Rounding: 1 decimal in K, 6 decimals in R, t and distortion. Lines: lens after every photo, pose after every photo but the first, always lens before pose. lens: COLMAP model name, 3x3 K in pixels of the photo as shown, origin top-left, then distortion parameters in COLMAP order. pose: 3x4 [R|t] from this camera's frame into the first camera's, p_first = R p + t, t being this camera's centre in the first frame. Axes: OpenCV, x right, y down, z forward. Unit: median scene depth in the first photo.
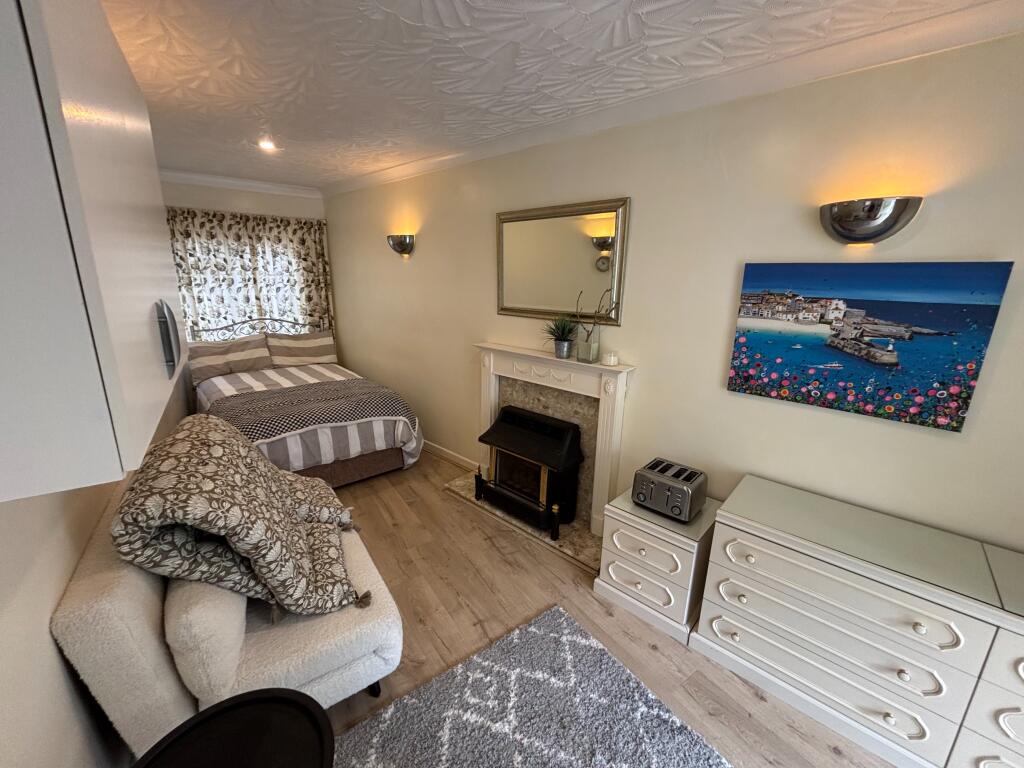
lens RADIAL K [[419.6, 0, 511.7], [0, 419.6, 383.6], [0, 0, 1]] dist [-0.003591, 0.000029]
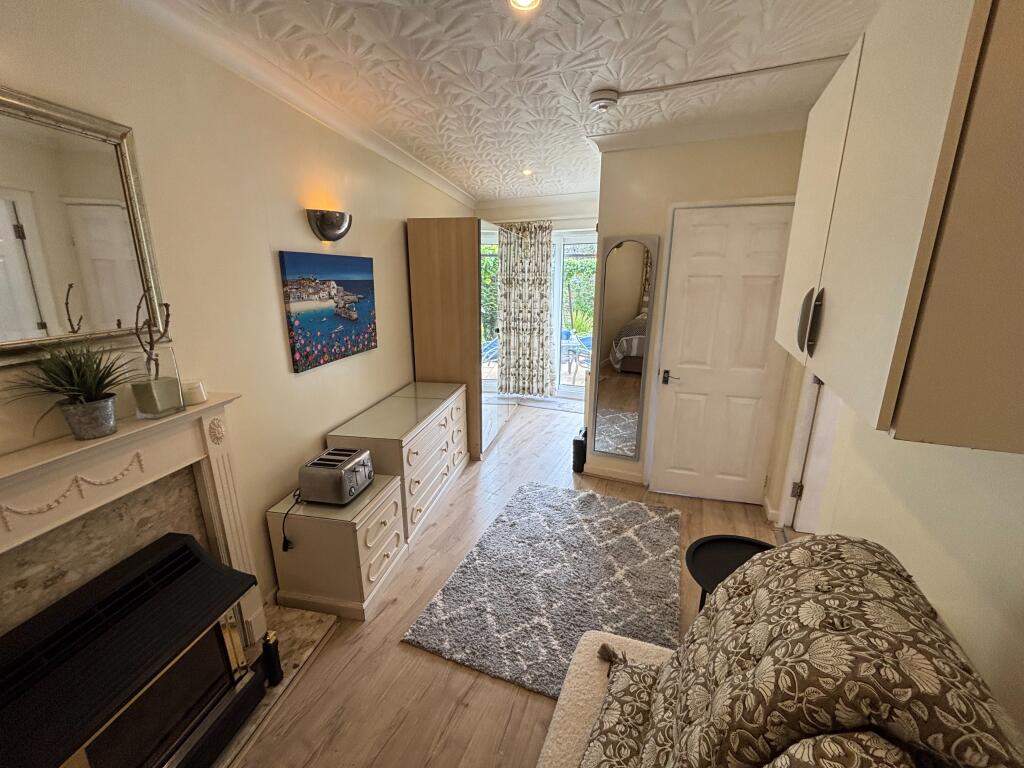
lens RADIAL K [[419.6, 0, 512.3], [0, 419.6, 386.4], [0, 0, 1]] dist [-0.003591, 0.000029]
pose [[-0.540807, -0.232761, 0.808301, -0.734393], [0.197766, 0.898828, 0.391149, -0.302635], [-0.817568, 0.371391, -0.440059, 1.216311]]
